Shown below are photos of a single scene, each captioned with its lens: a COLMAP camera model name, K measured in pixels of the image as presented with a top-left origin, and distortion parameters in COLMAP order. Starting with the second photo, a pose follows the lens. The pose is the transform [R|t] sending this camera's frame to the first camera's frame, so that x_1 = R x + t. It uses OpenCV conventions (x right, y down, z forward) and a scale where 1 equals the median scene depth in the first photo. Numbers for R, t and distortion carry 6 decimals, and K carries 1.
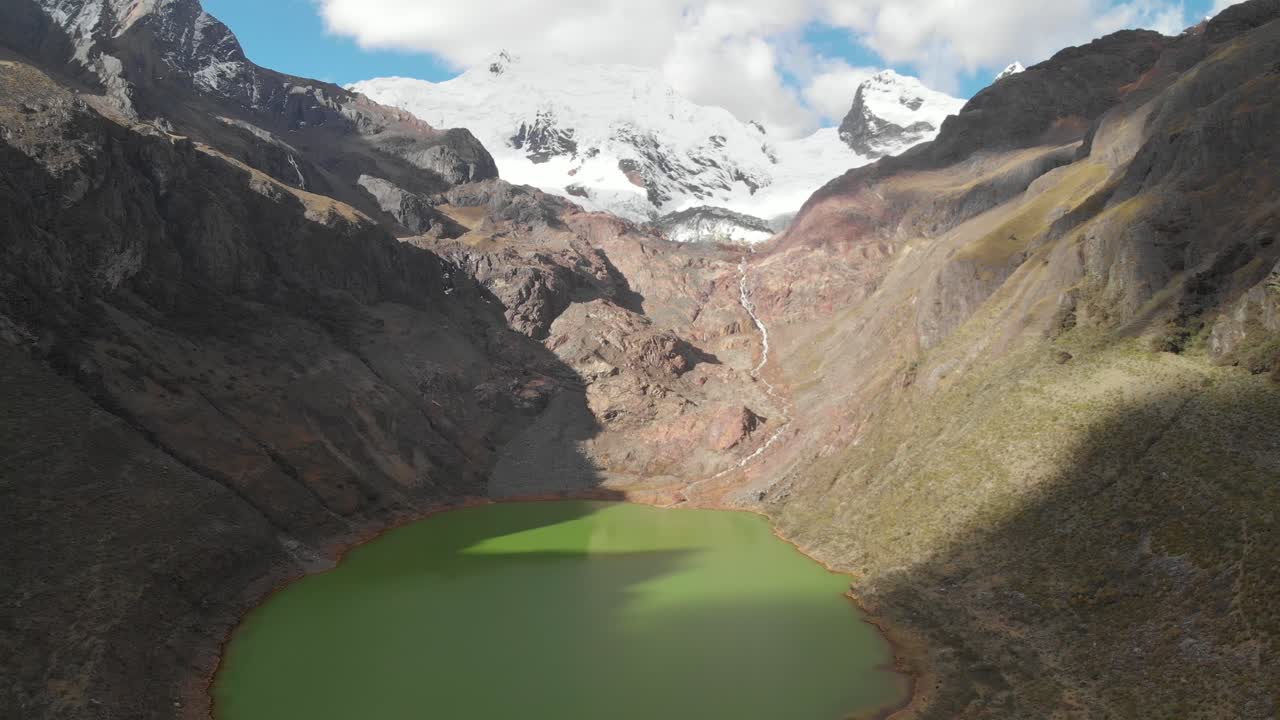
lens RADIAL K [[991.4, 0, 658.0], [0, 991.4, 365.0], [0, 0, 1]] dist [0.239781, -0.583462]
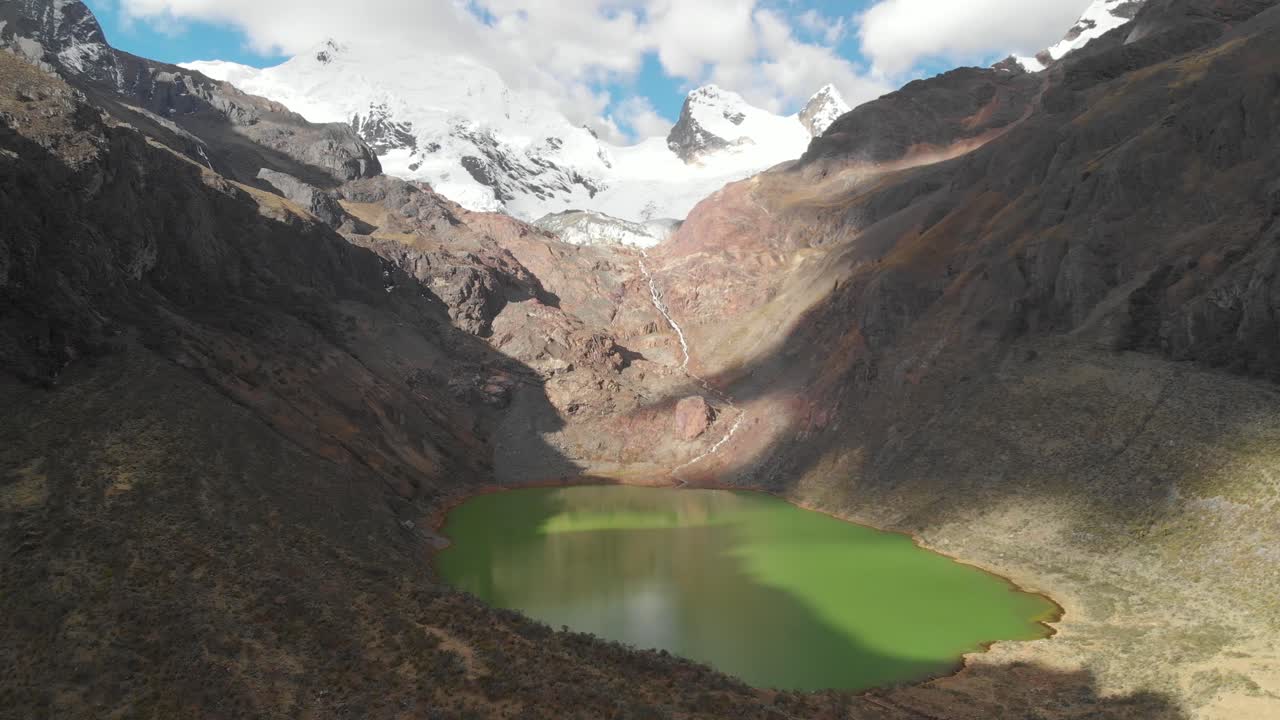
lens RADIAL K [[991.4, 0, 658.0], [0, 991.4, 365.0], [0, 0, 1]] dist [0.239781, -0.583462]
pose [[0.977152, 0.000455, 0.212542, -0.153147], [-0.000757, 0.999999, 0.001338, 0.001835], [-0.212541, -0.001469, 0.977151, -0.054298]]
